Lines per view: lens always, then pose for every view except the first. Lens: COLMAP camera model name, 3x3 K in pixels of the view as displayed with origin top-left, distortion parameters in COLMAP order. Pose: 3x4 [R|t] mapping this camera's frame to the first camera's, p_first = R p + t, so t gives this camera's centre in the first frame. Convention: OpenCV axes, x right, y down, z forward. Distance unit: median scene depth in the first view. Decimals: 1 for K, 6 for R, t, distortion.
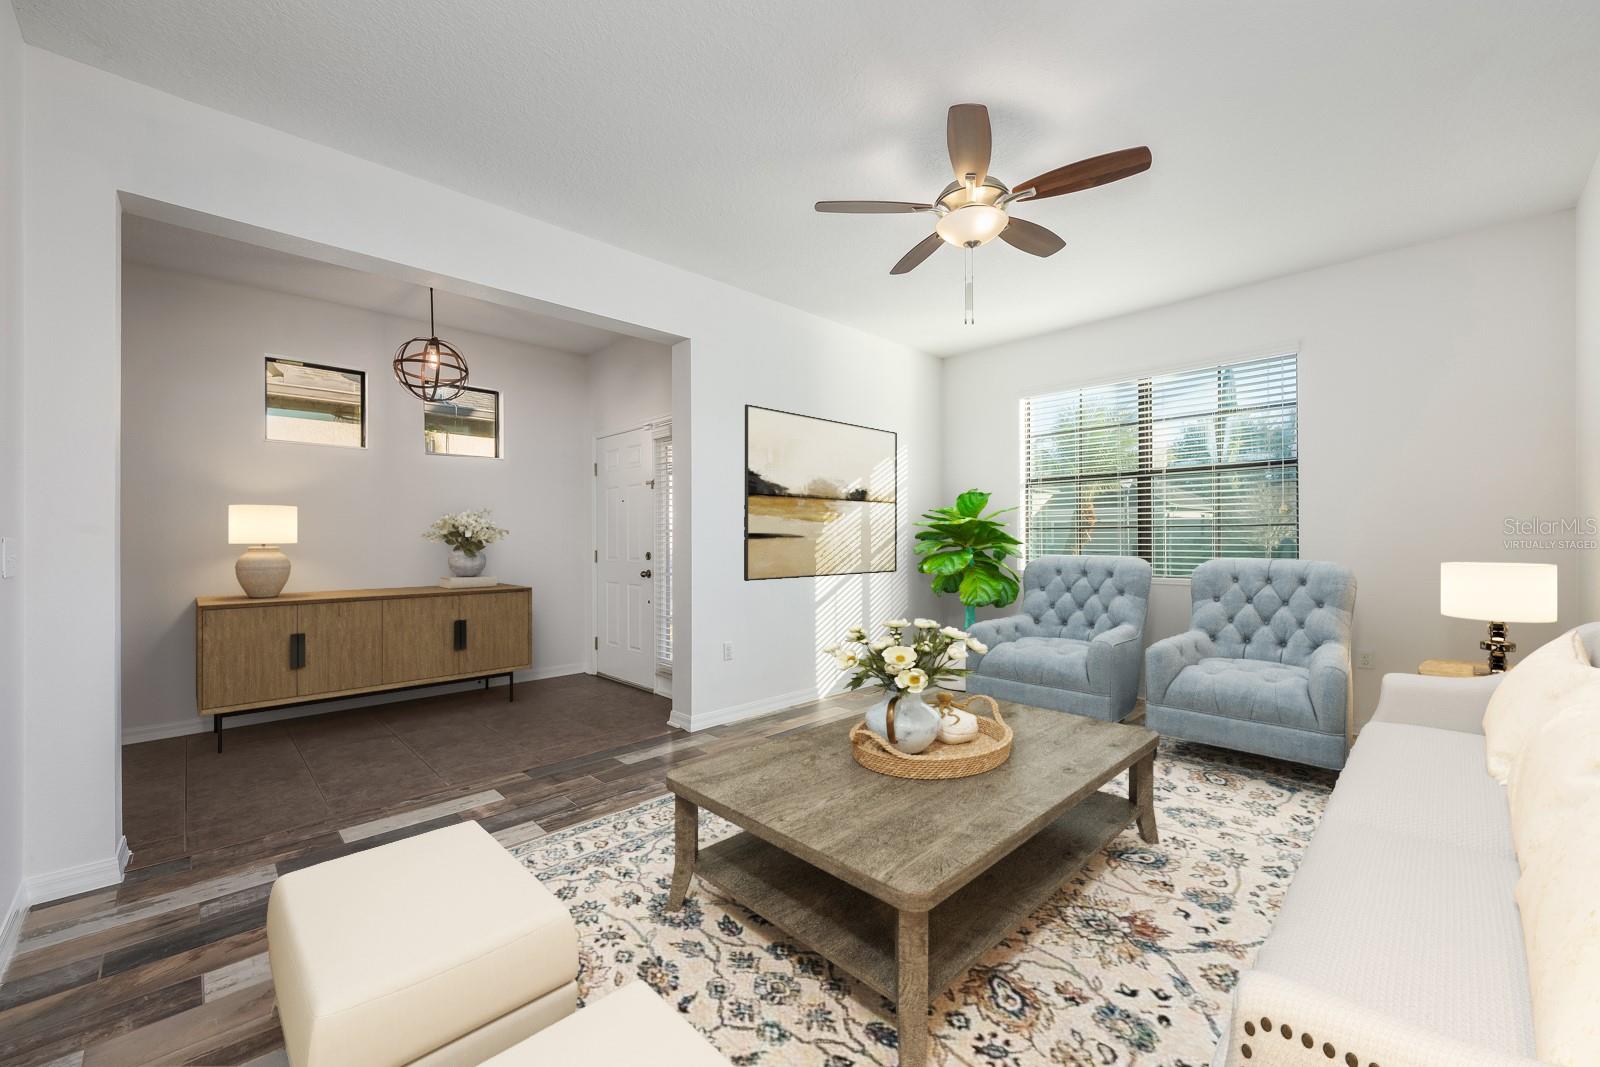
lens RADIAL K [[630.3, 0, 799.2], [0, 630.3, 536.1], [0, 0, 1]] dist [0.000423, -0.000203]
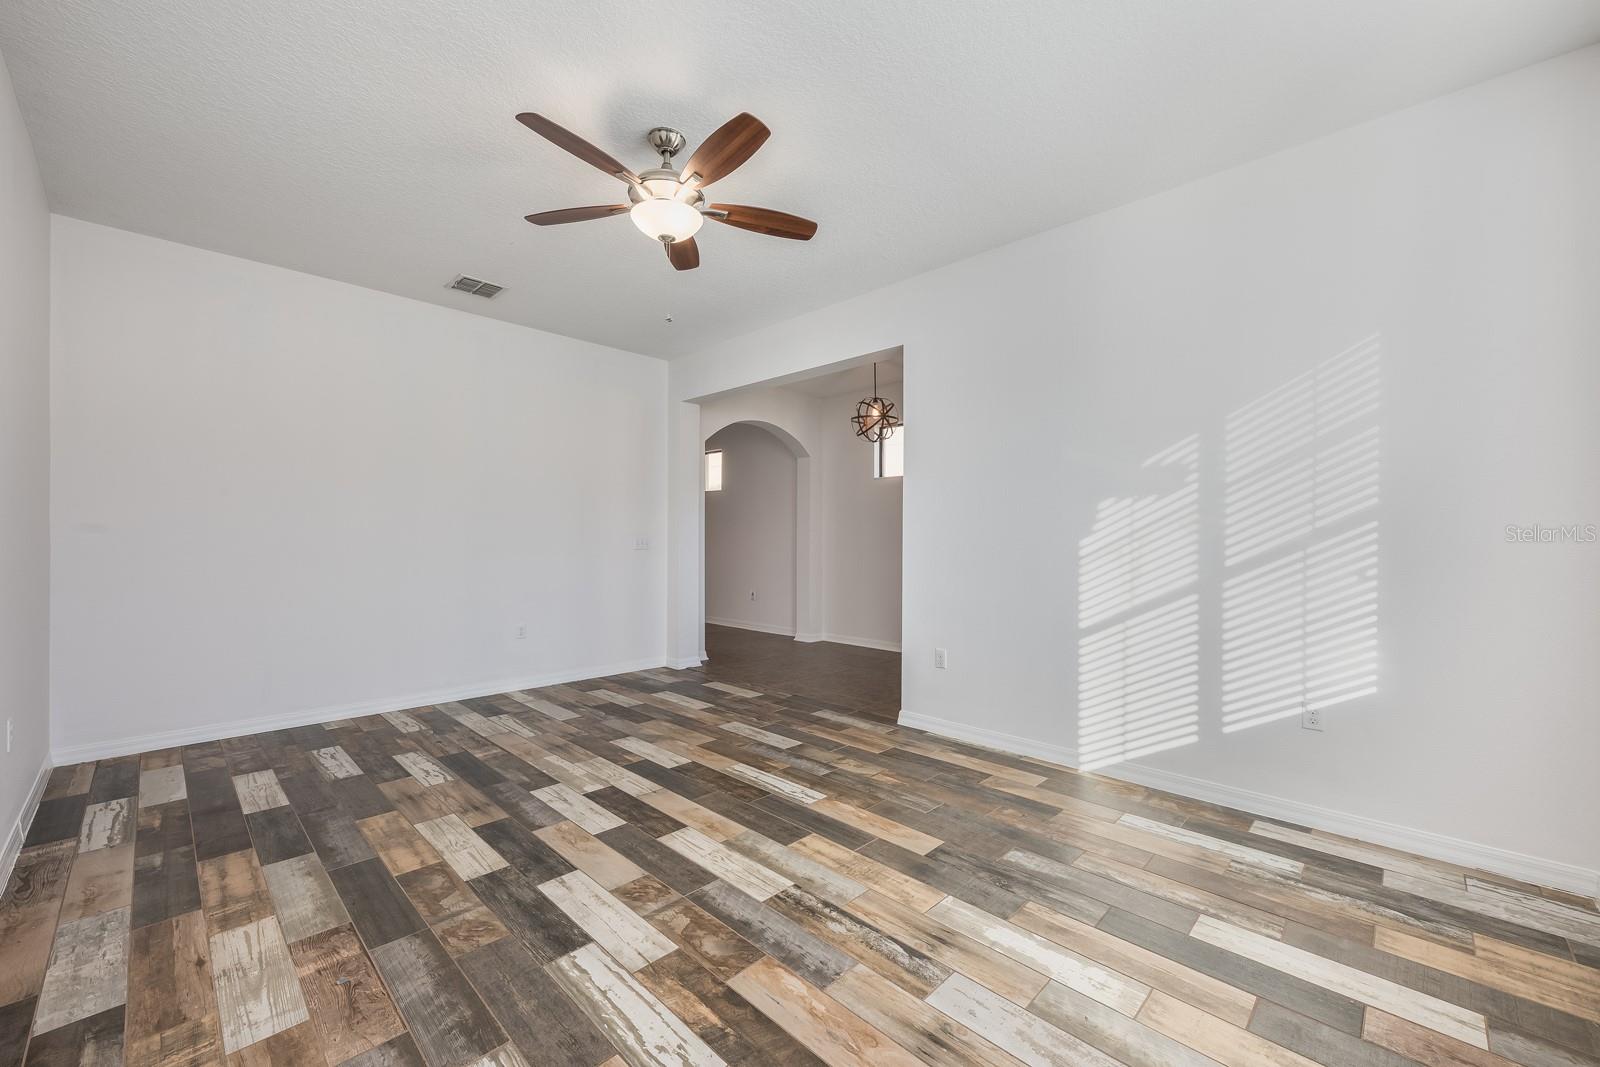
lens RADIAL K [[630.3, 0, 797.1], [0, 630.3, 536.4], [0, 0, 1]] dist [0.000423, -0.000203]
pose [[0.024838, -0.002113, -0.999689, 0.870837], [-0.000231, 0.999998, -0.002120, 0.003589], [0.999691, 0.000283, 0.024838, 0.812611]]
